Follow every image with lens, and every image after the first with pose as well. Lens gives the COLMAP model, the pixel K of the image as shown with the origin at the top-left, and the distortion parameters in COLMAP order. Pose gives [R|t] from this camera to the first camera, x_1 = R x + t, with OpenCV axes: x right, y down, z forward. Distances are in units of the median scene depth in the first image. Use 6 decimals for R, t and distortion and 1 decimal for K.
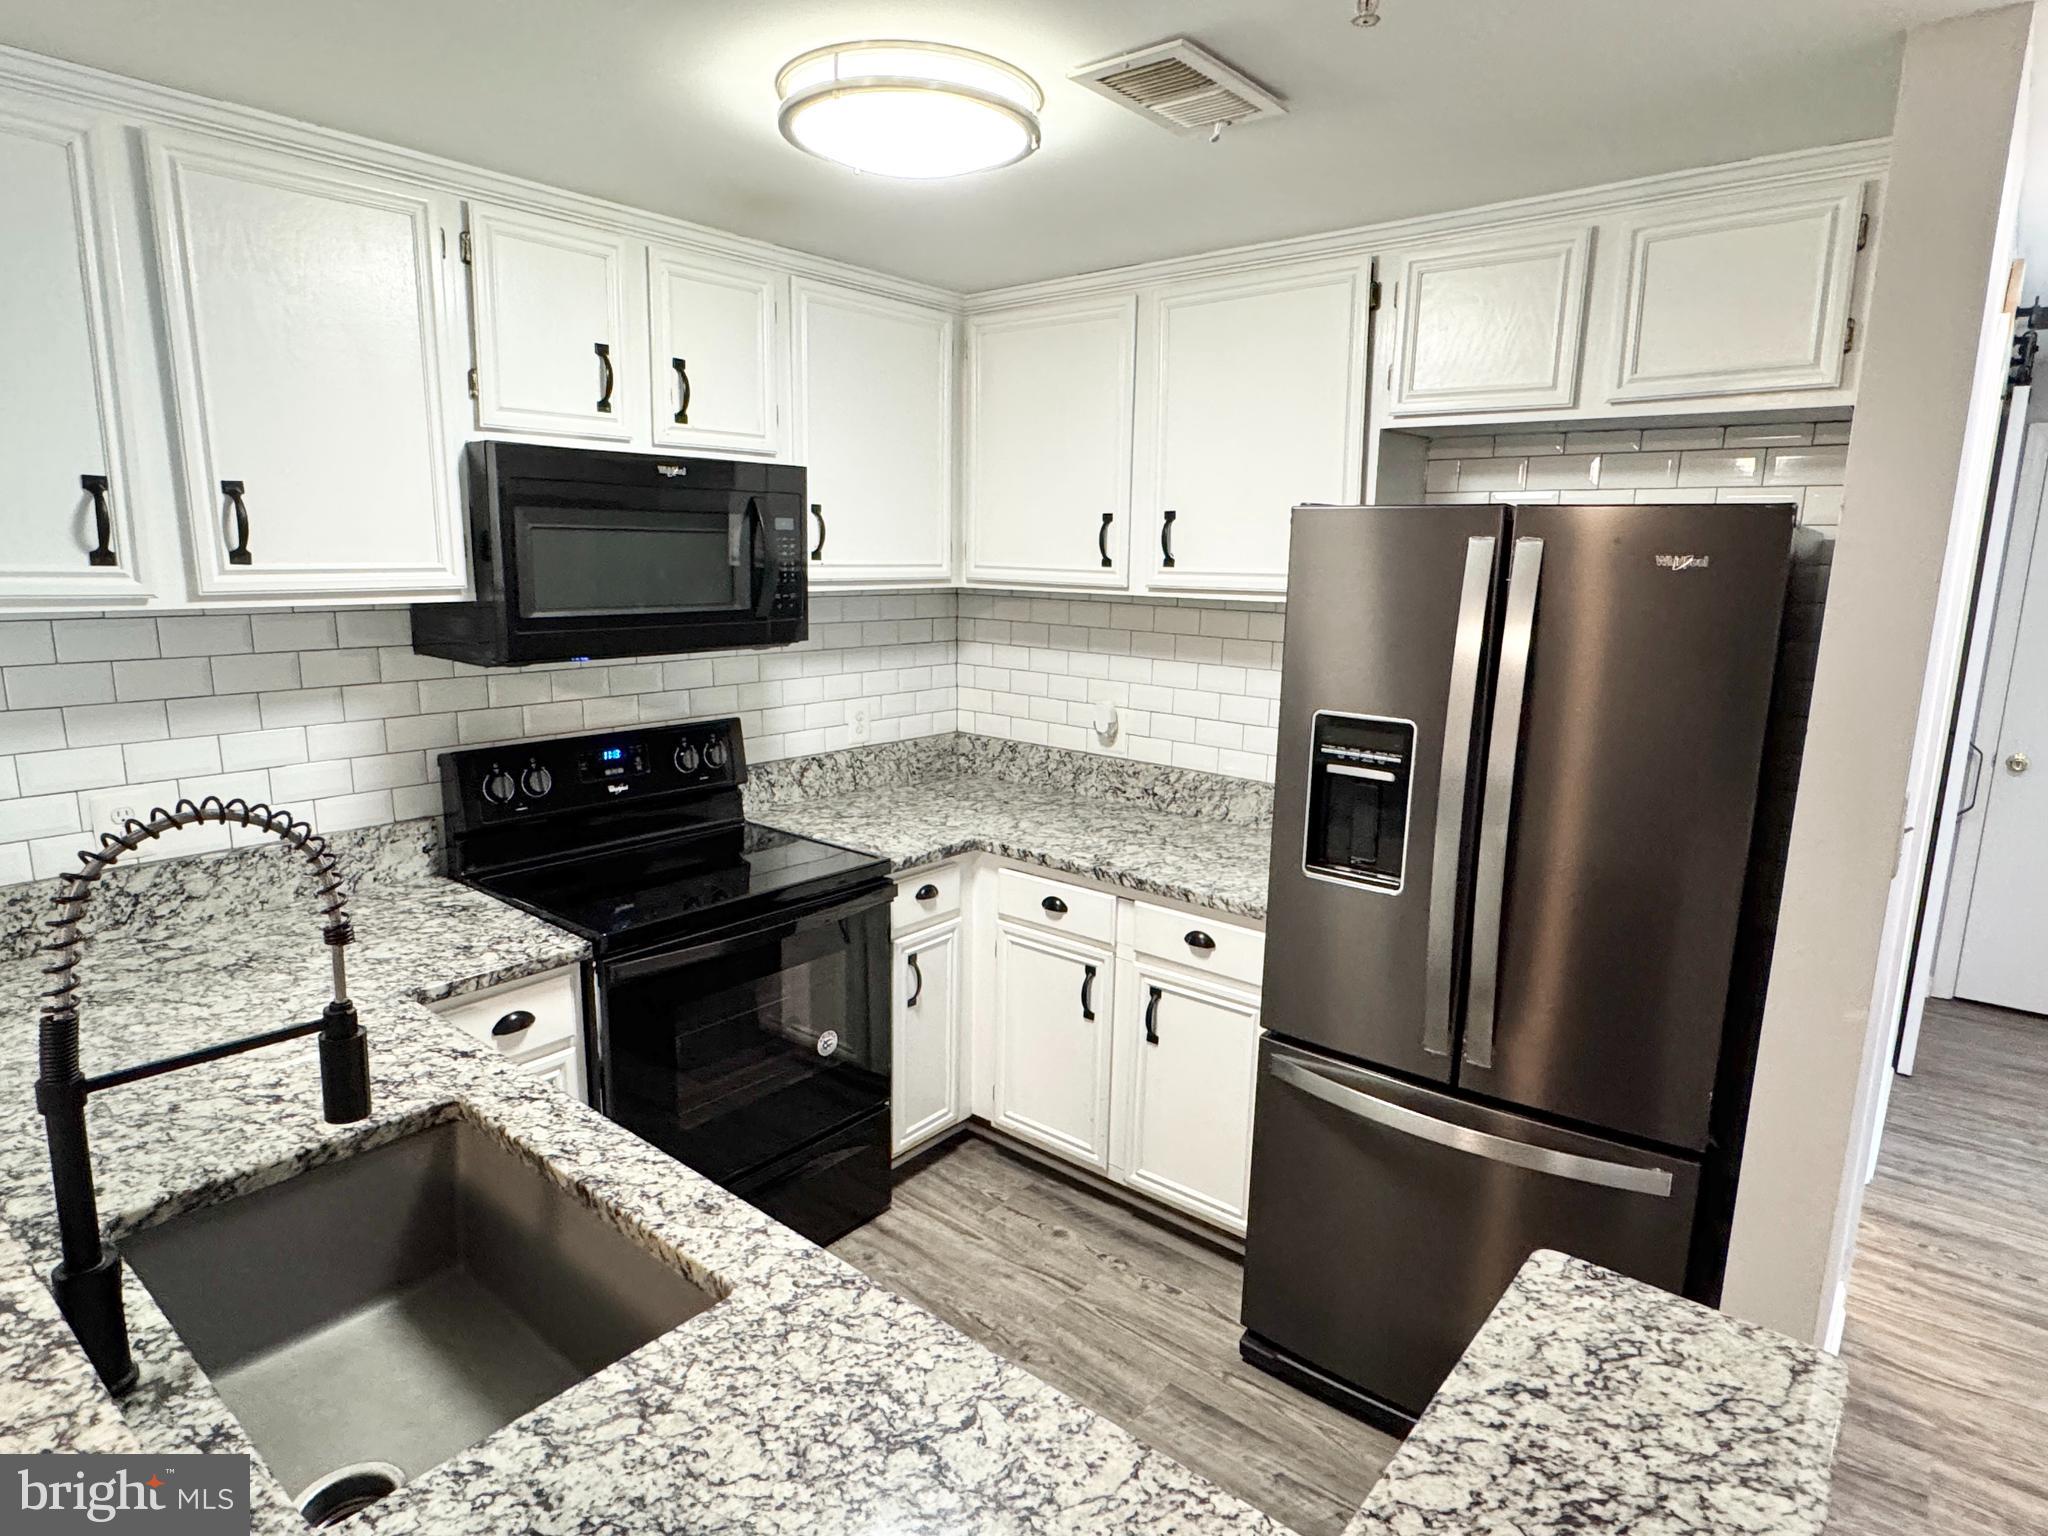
lens RADIAL K [[1147.1, 0, 1009.4], [0, 1147.1, 764.4], [0, 0, 1]] dist [-0.001096, 0.000310]
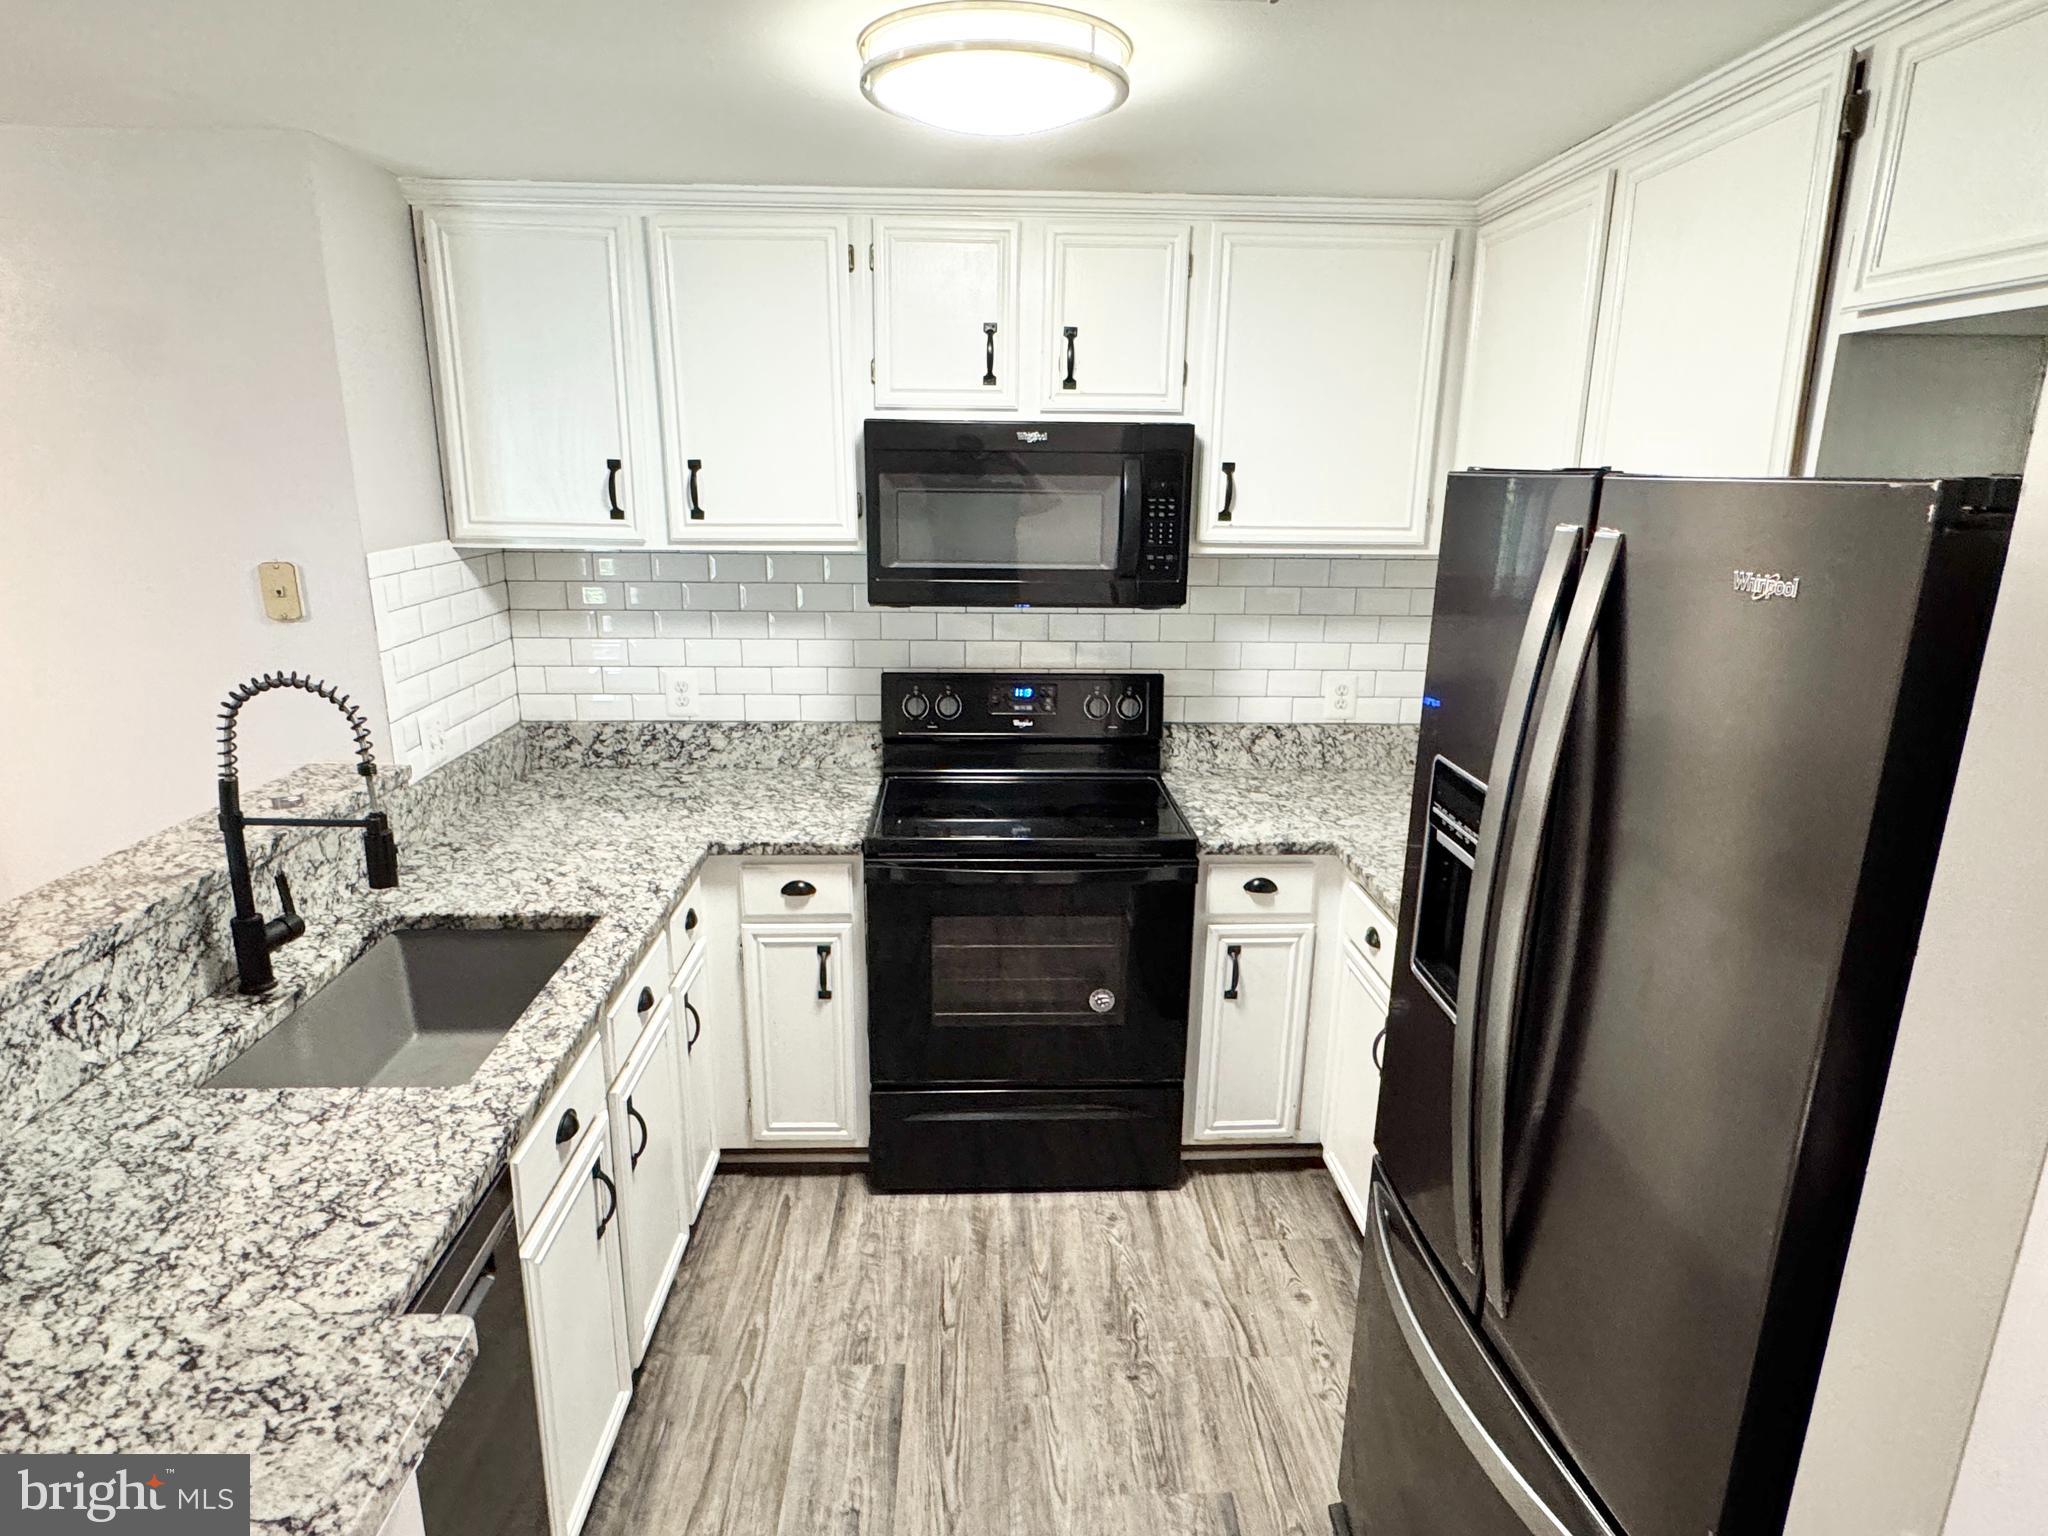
lens RADIAL K [[1150.0, 0, 1024.0], [0, 1150.0, 768.0], [0, 0, 1]] dist [-0.000769, 0.000568]
pose [[0.672883, 0.179316, -0.717686, 0.519912], [-0.139042, 0.983542, 0.115379, -0.072397], [0.726564, 0.022151, 0.686741, 0.257031]]
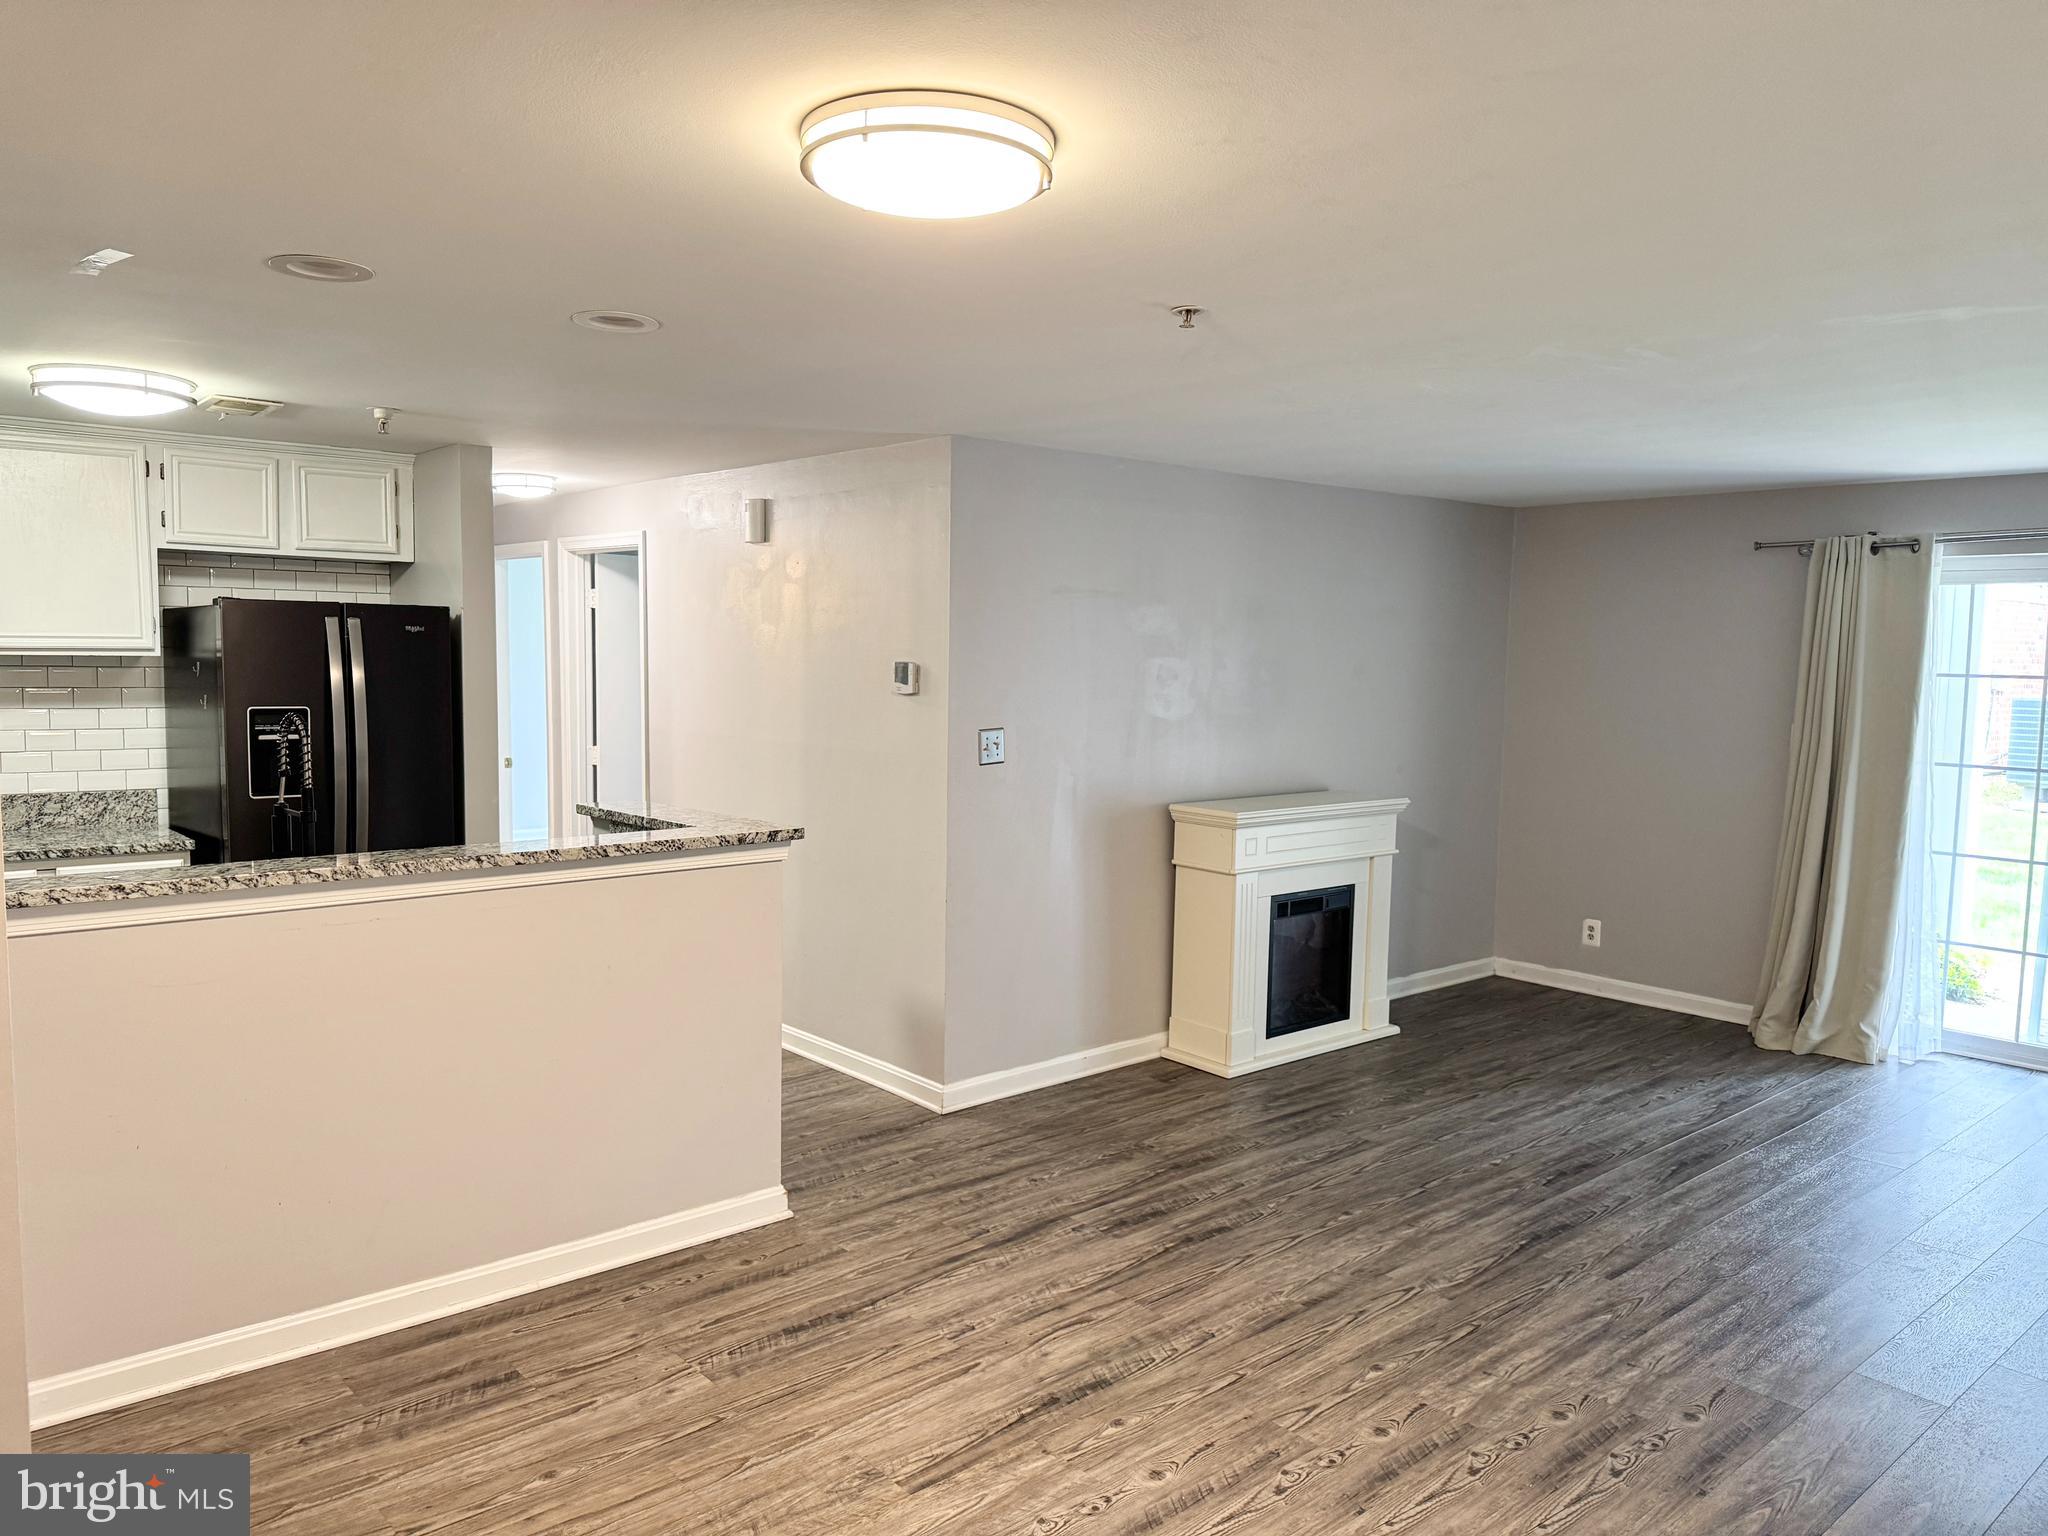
lens RADIAL K [[1464.2, 0, 983.1], [0, 1464.2, 770.3], [0, 0, 1]] dist [0.065663, -0.123481]
pose [[0.159063, -0.095349, 0.982653, -1.608296], [0.172841, 0.982643, 0.067370, 0.082073], [-0.972021, 0.159127, 0.172783, -0.470640]]
